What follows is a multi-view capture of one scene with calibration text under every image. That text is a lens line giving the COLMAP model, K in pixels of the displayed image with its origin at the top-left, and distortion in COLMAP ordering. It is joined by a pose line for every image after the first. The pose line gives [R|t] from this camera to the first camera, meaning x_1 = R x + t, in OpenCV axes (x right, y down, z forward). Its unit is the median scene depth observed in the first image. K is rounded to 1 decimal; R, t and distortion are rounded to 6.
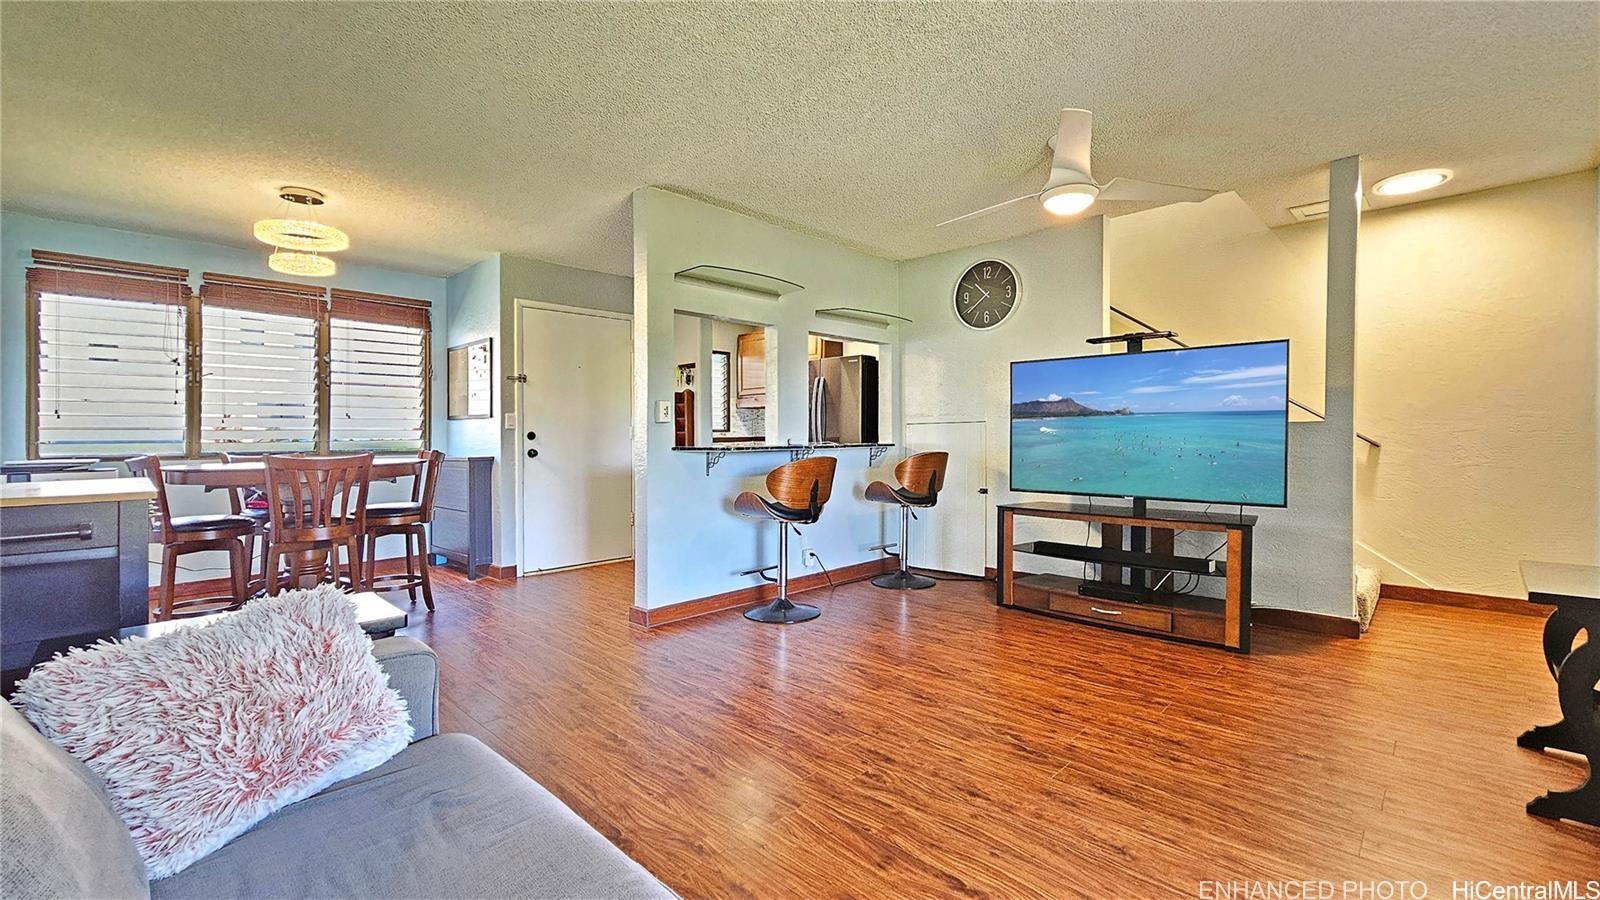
lens RADIAL K [[655.1, 0, 816.6], [0, 655.1, 440.2], [0, 0, 1]] dist [-0.002413, -0.000242]
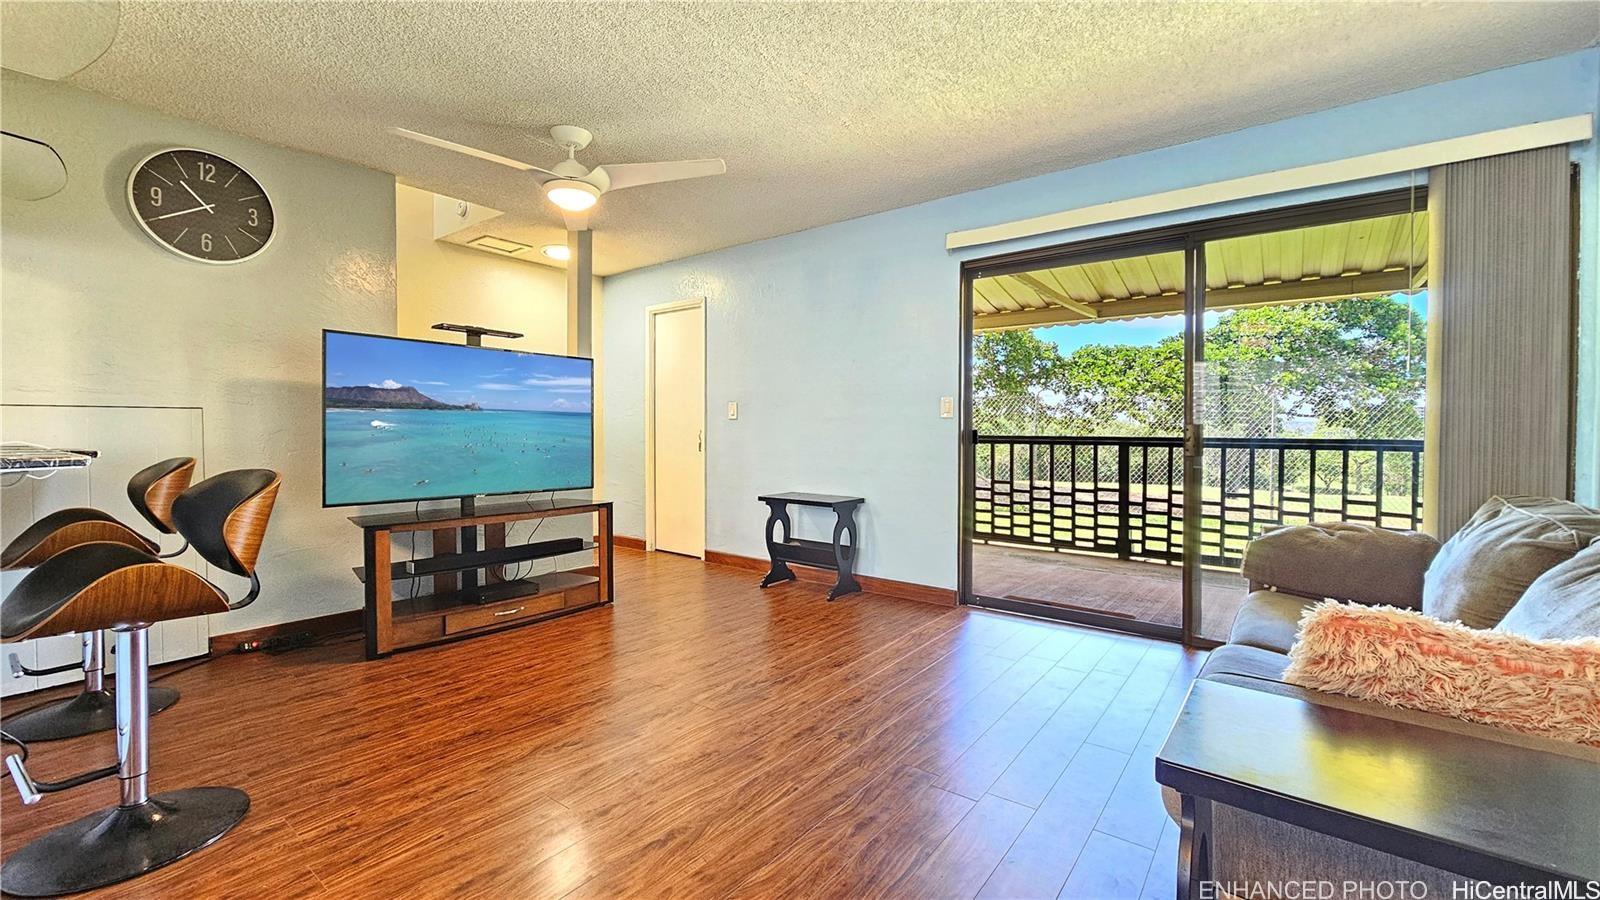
lens RADIAL K [[655.1, 0, 798.8], [0, 655.1, 449.5], [0, 0, 1]] dist [-0.002413, -0.000242]
pose [[-0.091143, -0.019179, 0.995653, -0.562664], [0.006175, 0.999784, 0.019824, 0.002689], [-0.995819, 0.007955, -0.091005, 0.654934]]
